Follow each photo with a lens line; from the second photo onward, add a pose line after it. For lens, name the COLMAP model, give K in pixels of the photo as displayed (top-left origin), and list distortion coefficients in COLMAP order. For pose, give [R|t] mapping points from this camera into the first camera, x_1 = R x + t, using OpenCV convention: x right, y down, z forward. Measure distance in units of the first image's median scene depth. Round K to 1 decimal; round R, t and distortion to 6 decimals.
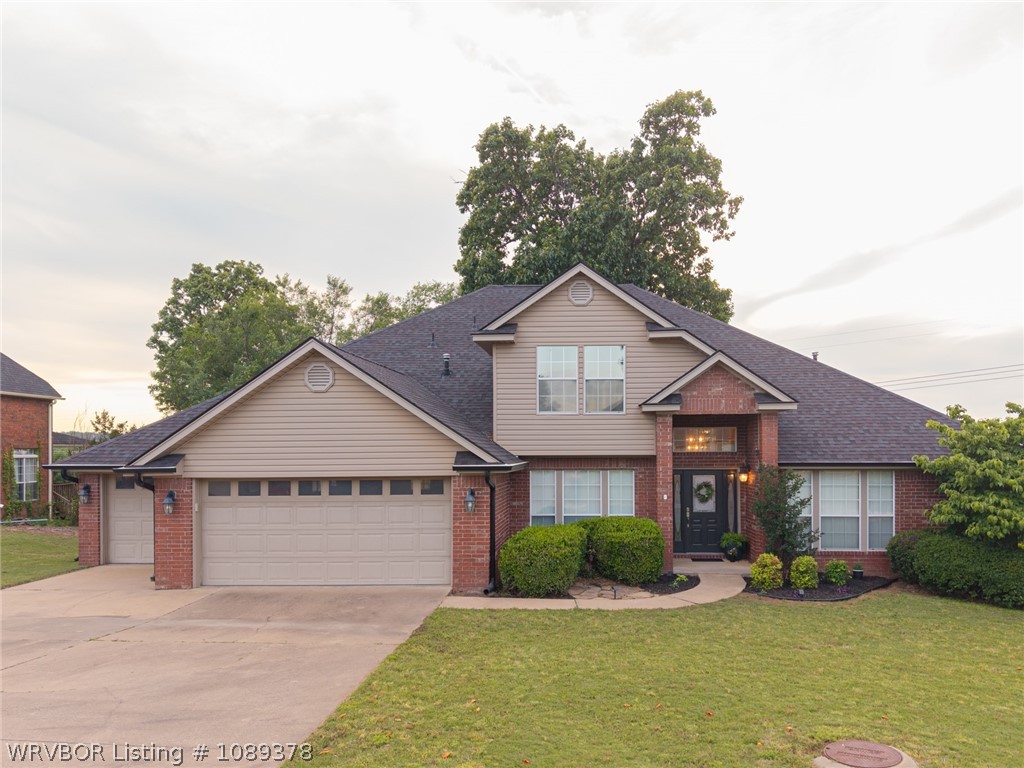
lens RADIAL K [[860.2, 0, 514.7], [0, 860.2, 380.7], [0, 0, 1]] dist [0.001390, -0.001932]
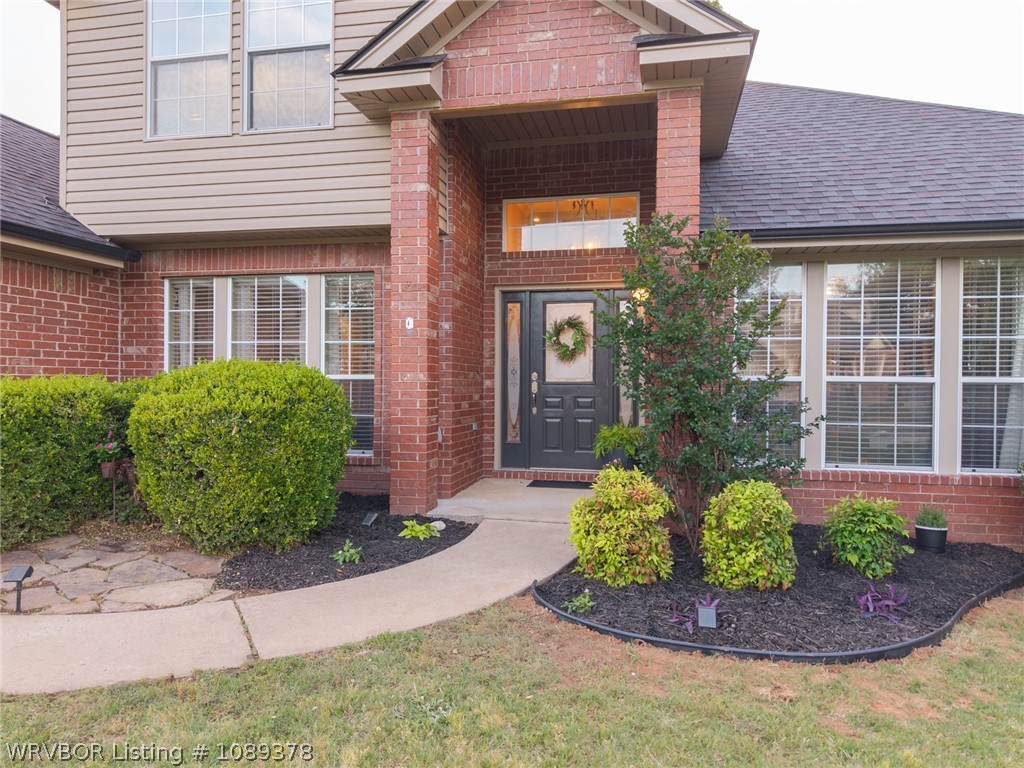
lens RADIAL K [[688.5, 0, 519.7], [0, 688.5, 358.0], [0, 0, 1]] dist [0.012311, 0.000551]
pose [[0.991224, 0.005817, -0.132069, 0.269386], [-0.002149, 0.999609, 0.027897, 0.143784], [0.132179, -0.027368, 0.990848, 0.699599]]
